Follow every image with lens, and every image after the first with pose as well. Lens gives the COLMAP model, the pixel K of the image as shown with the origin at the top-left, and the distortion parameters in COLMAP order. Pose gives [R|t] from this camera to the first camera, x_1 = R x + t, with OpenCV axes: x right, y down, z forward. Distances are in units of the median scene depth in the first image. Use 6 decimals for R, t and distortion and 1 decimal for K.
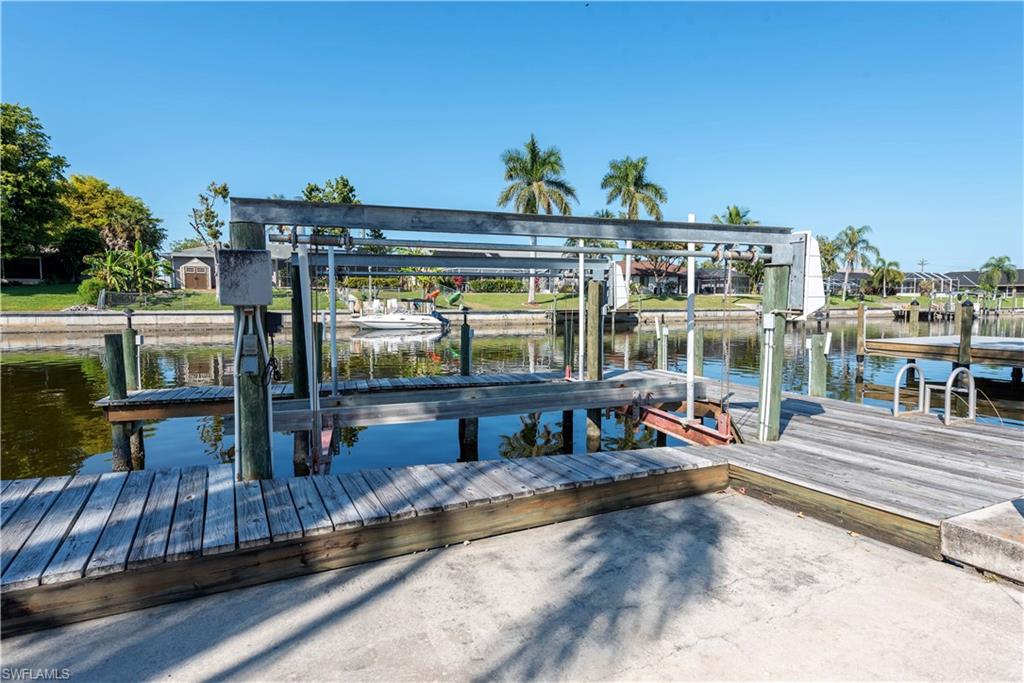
lens RADIAL K [[574.6, 0, 516.9], [0, 574.6, 341.4], [0, 0, 1]] dist [0.019803, -0.002325]
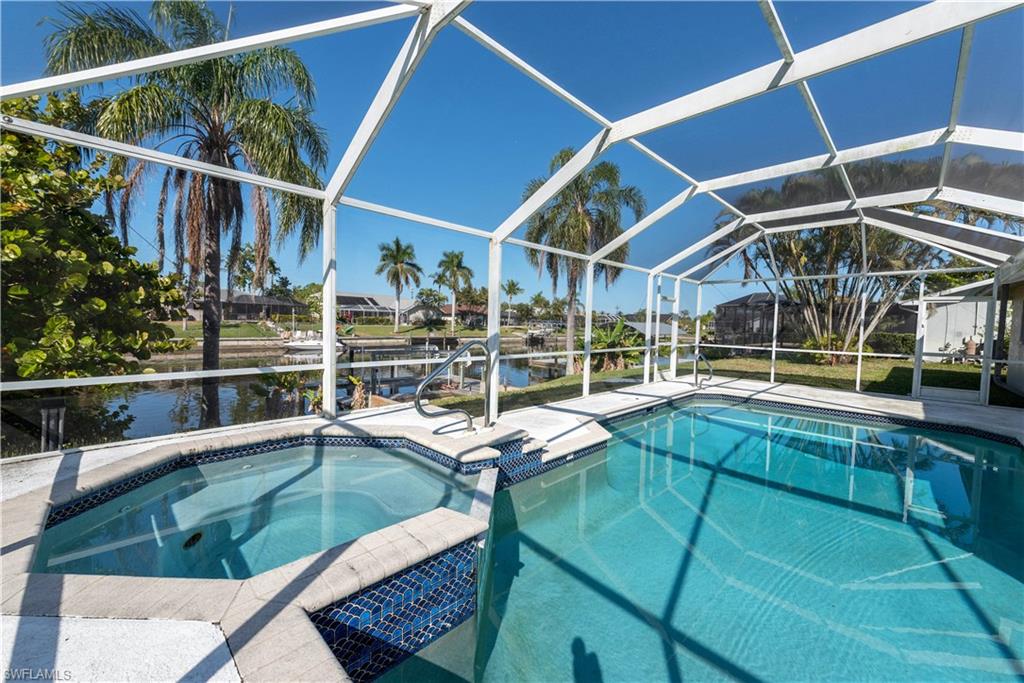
lens RADIAL K [[401.2, 0, 522.8], [0, 401.2, 340.9], [0, 0, 1]] dist [0.010123, -0.002823]
pose [[0.940590, 0.008837, 0.339430, -0.025766], [-0.003020, 0.999839, -0.017665, -0.021899], [-0.339531, 0.015590, 0.940466, -0.257697]]
